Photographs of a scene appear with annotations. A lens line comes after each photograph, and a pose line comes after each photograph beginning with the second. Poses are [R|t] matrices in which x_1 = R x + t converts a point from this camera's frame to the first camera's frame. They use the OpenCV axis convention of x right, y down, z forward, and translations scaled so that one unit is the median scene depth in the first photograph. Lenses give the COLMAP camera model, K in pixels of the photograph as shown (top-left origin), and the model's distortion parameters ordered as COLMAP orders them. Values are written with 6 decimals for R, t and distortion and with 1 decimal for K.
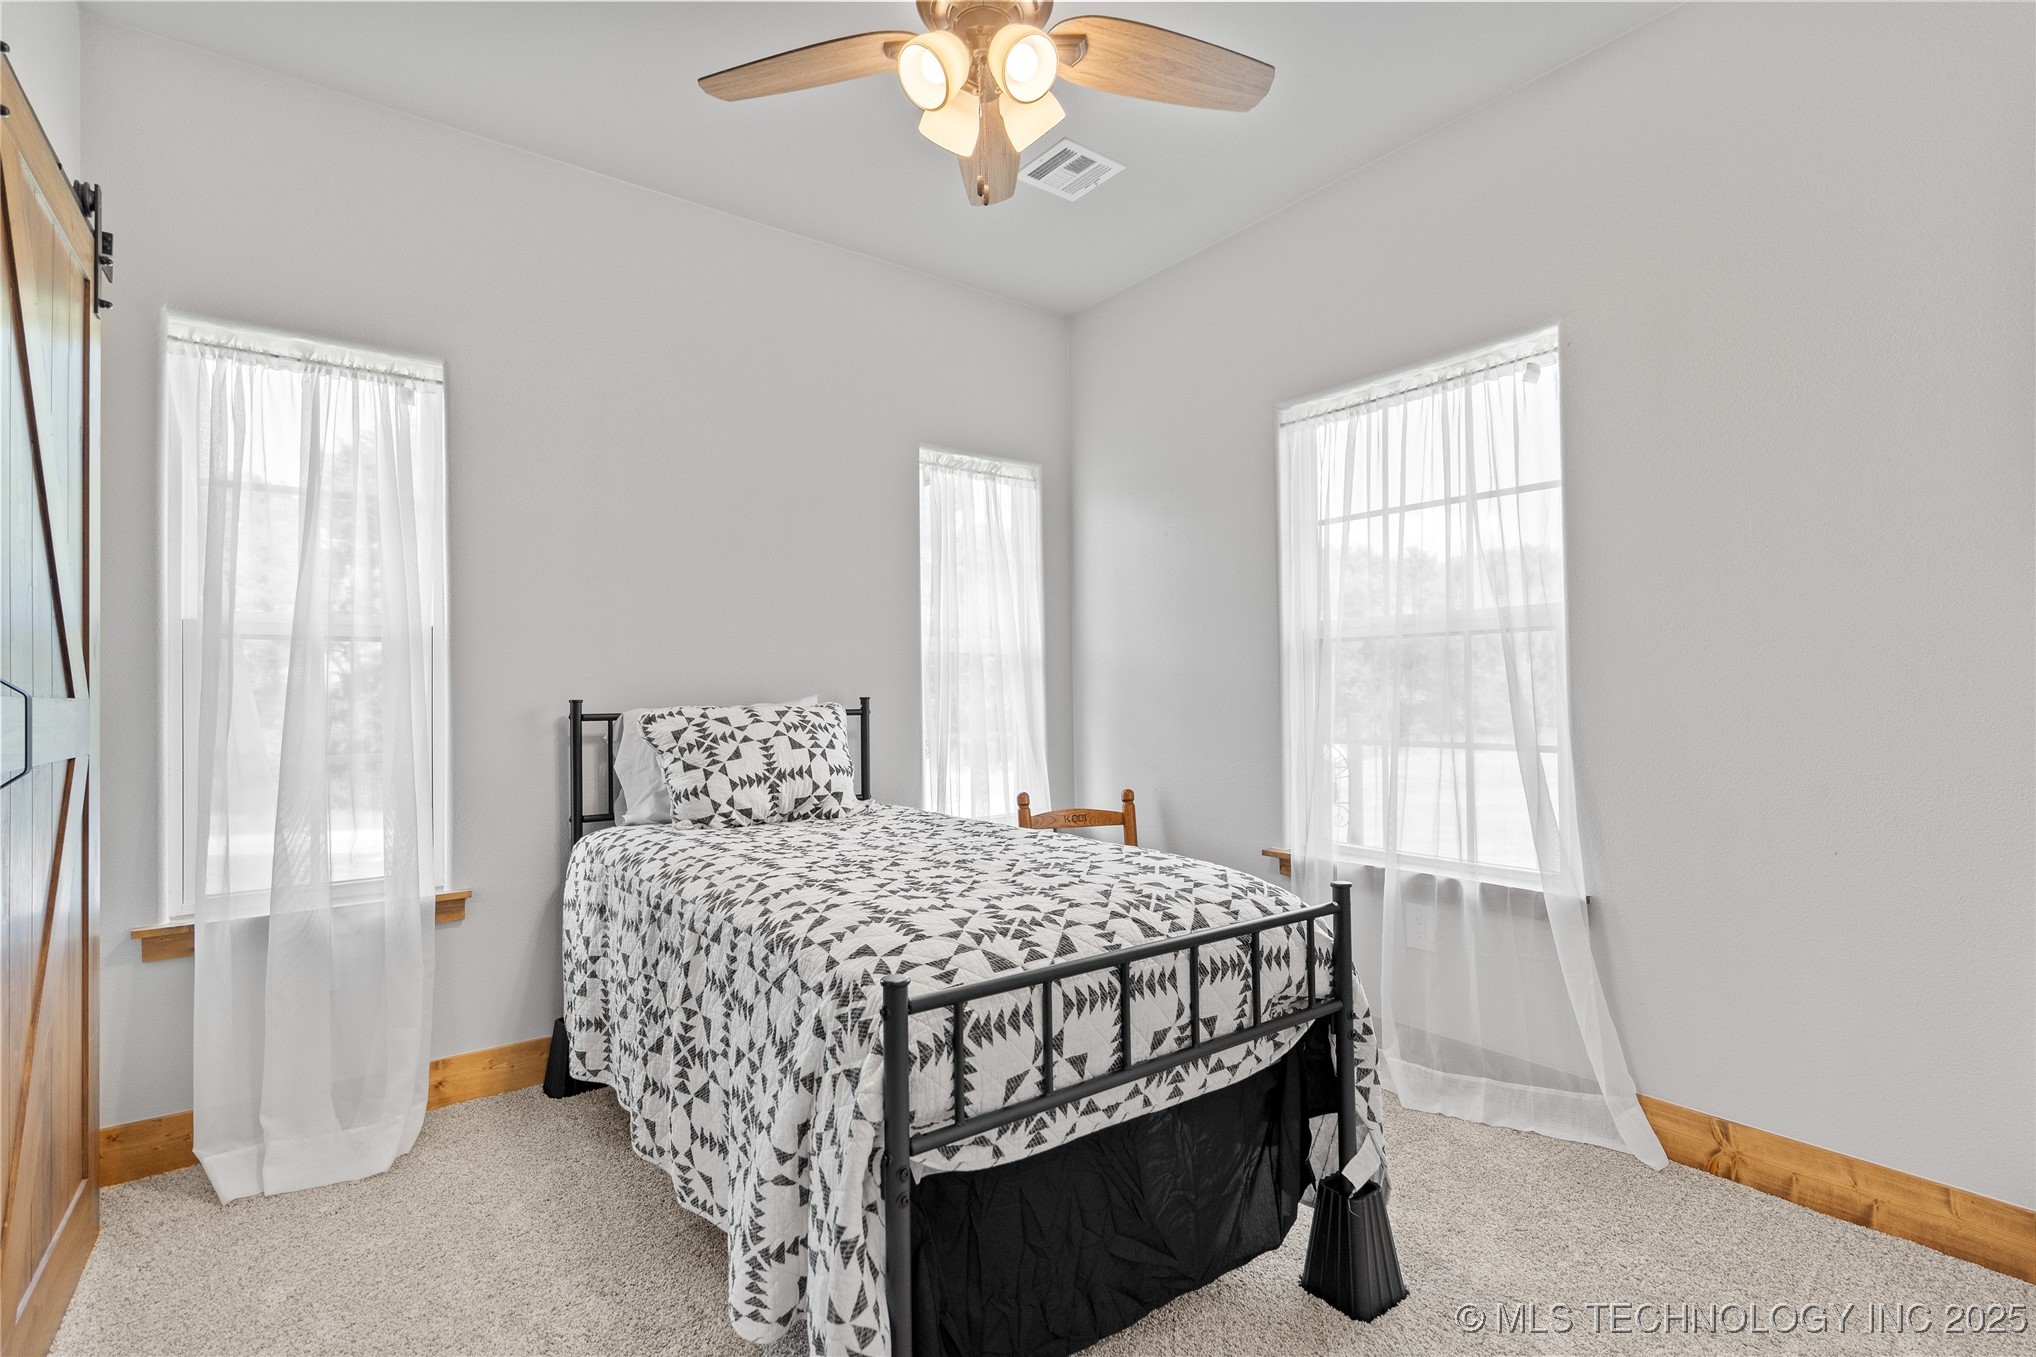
lens RADIAL K [[950.6, 0, 1016.3], [0, 950.6, 681.9], [0, 0, 1]] dist [-0.002312, -0.000211]
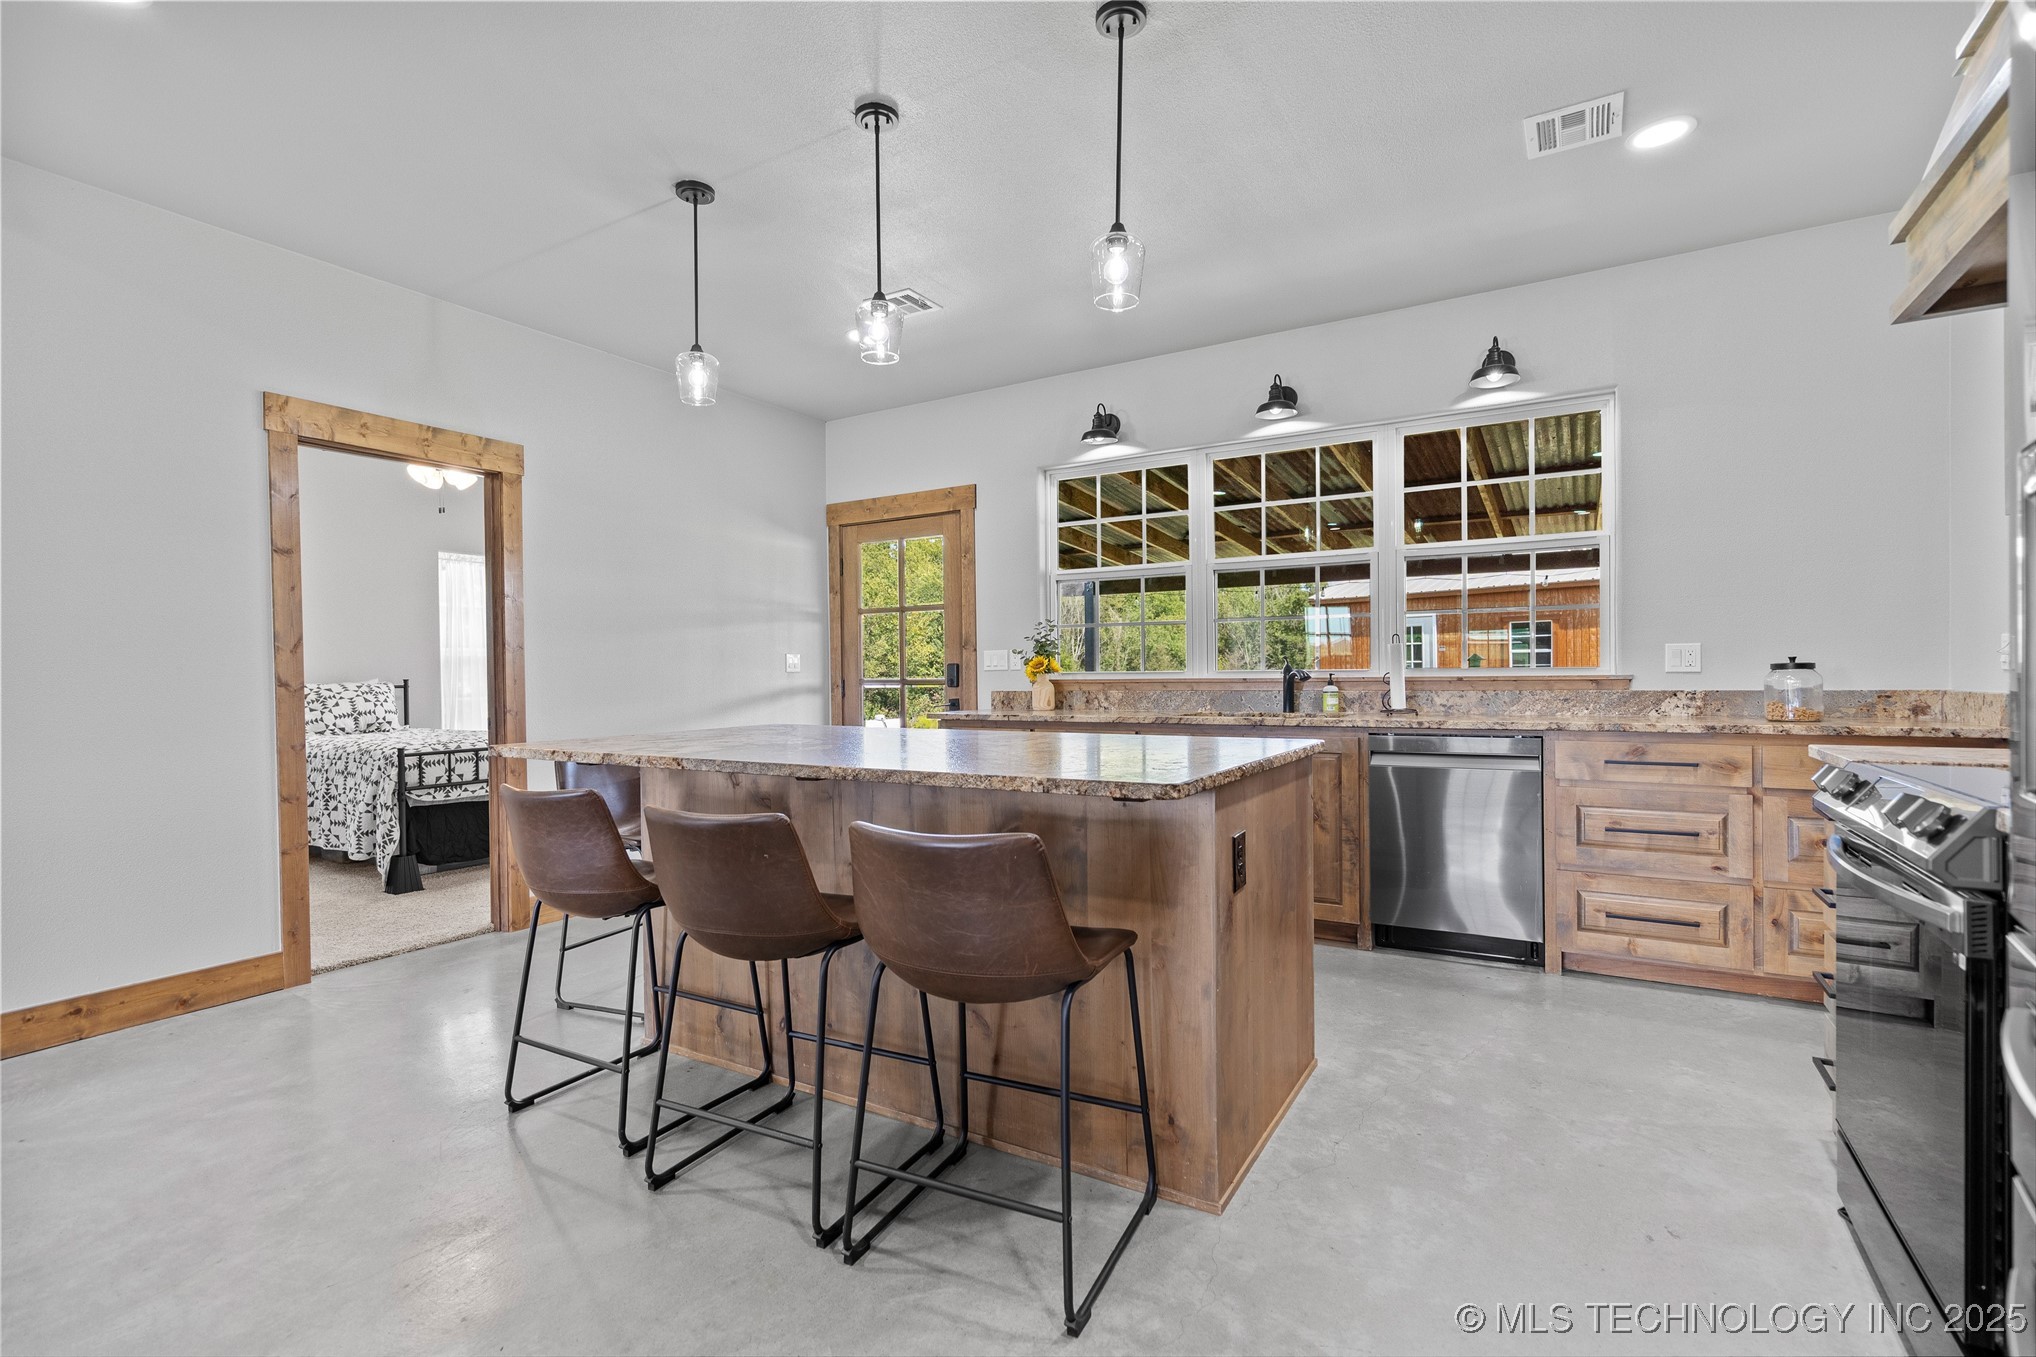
lens RADIAL K [[950.6, 0, 1016.3], [0, 950.6, 681.9], [0, 0, 1]] dist [-0.002312, -0.000211]
pose [[0.926956, -0.003547, 0.375154, 0.540062], [-0.003310, 0.999839, 0.017632, -0.034733], [-0.375156, -0.017586, 0.926795, -2.563709]]
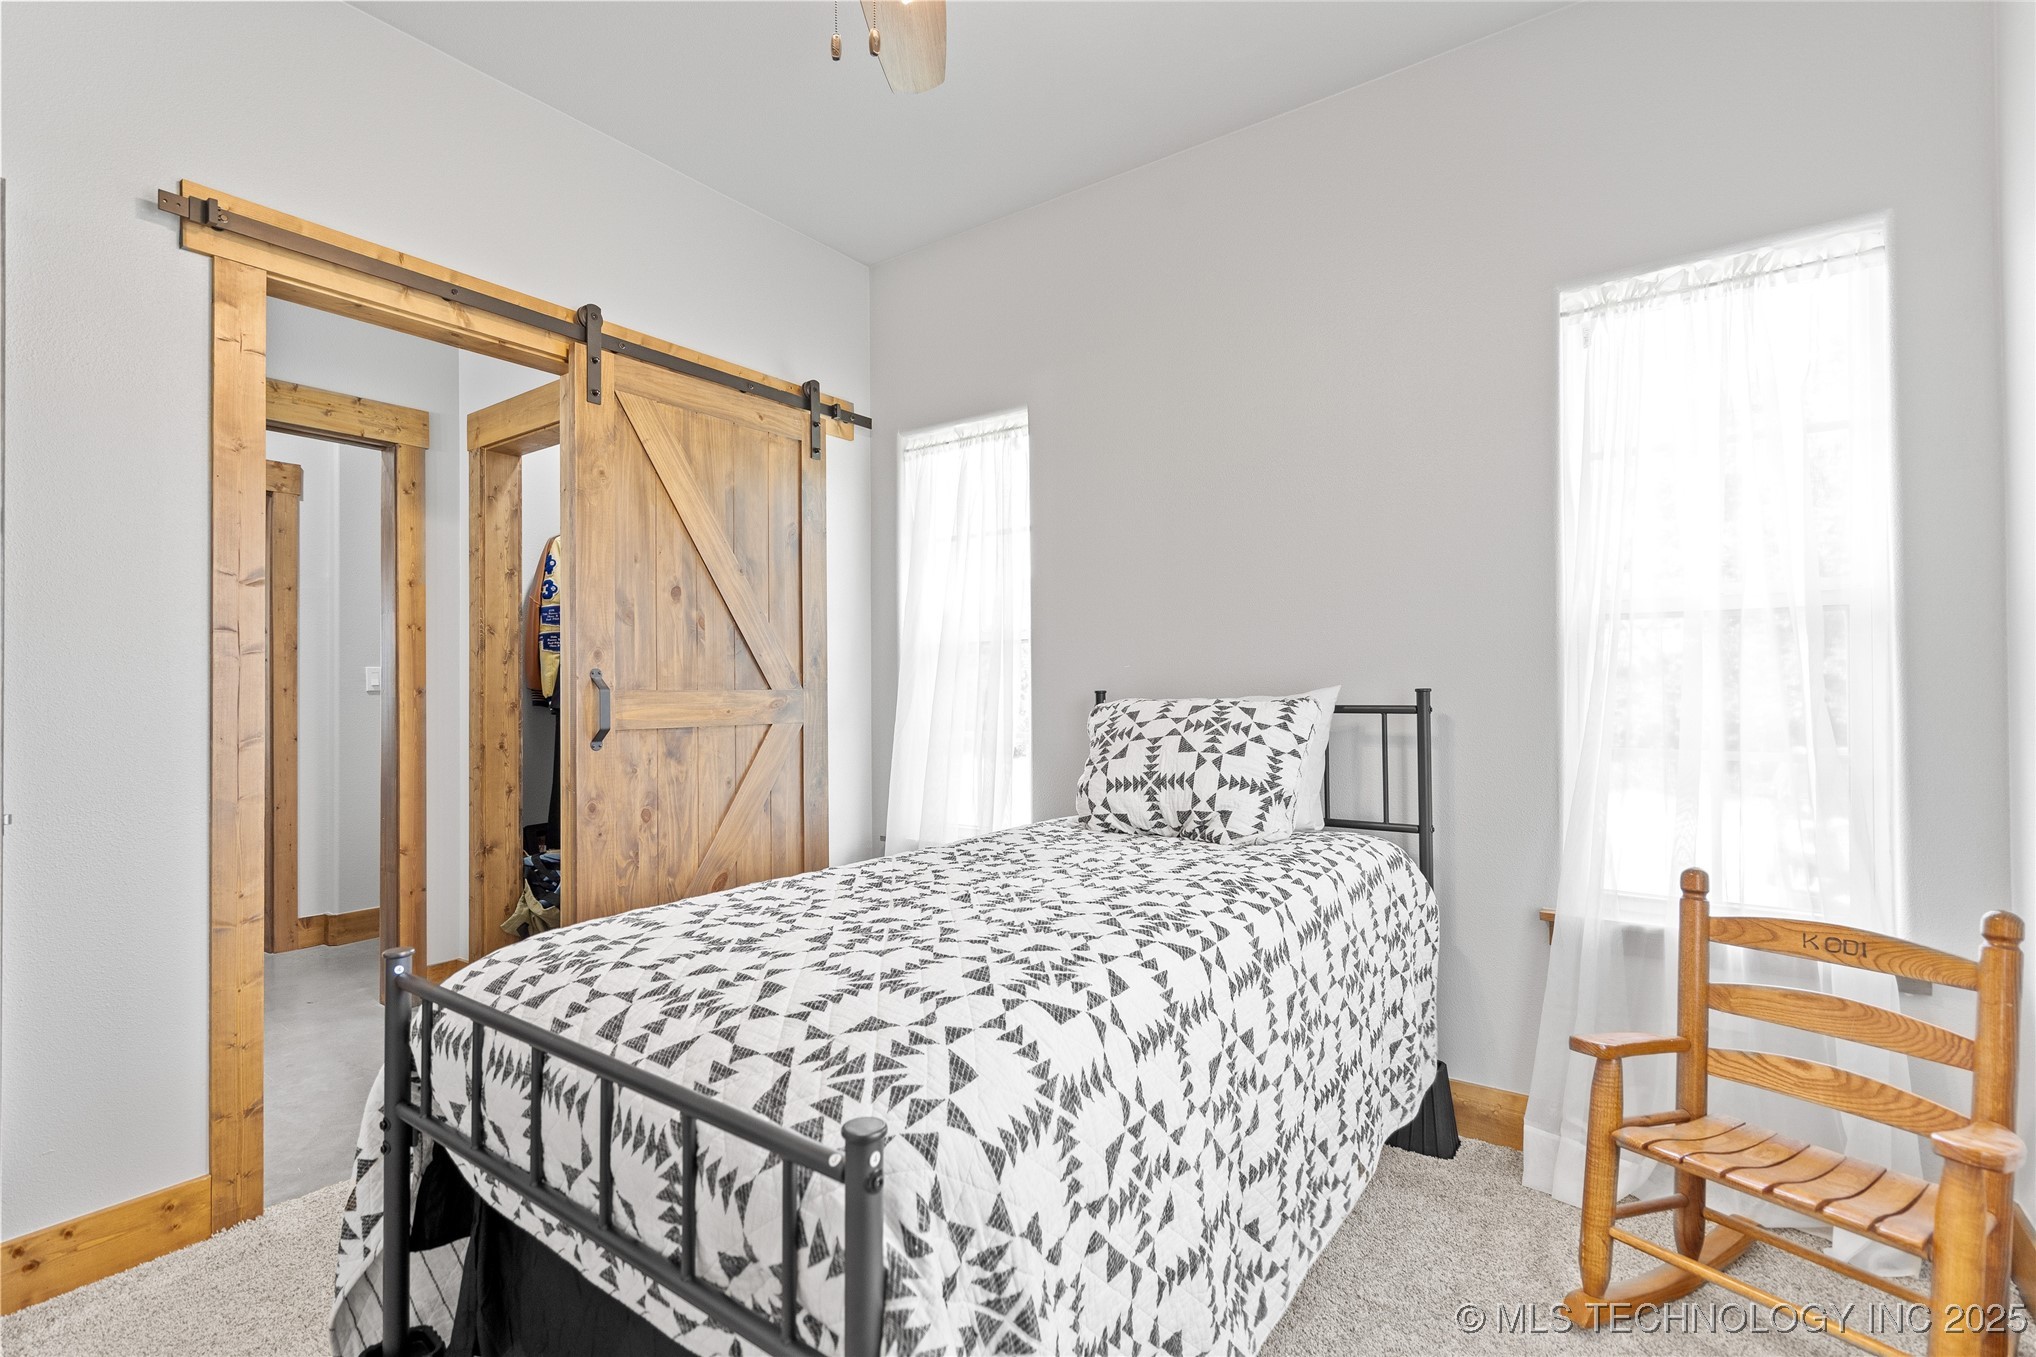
lens RADIAL K [[932.6, 0, 991.9], [0, 932.6, 678.0], [0, 0, 1]] dist [-0.000701, 0.000039]
pose [[0.288447, -0.004186, -0.957487, 0.771495], [0.020344, 0.999792, 0.001757, 0.001061], [0.957280, -0.019985, 0.288472, 0.924918]]
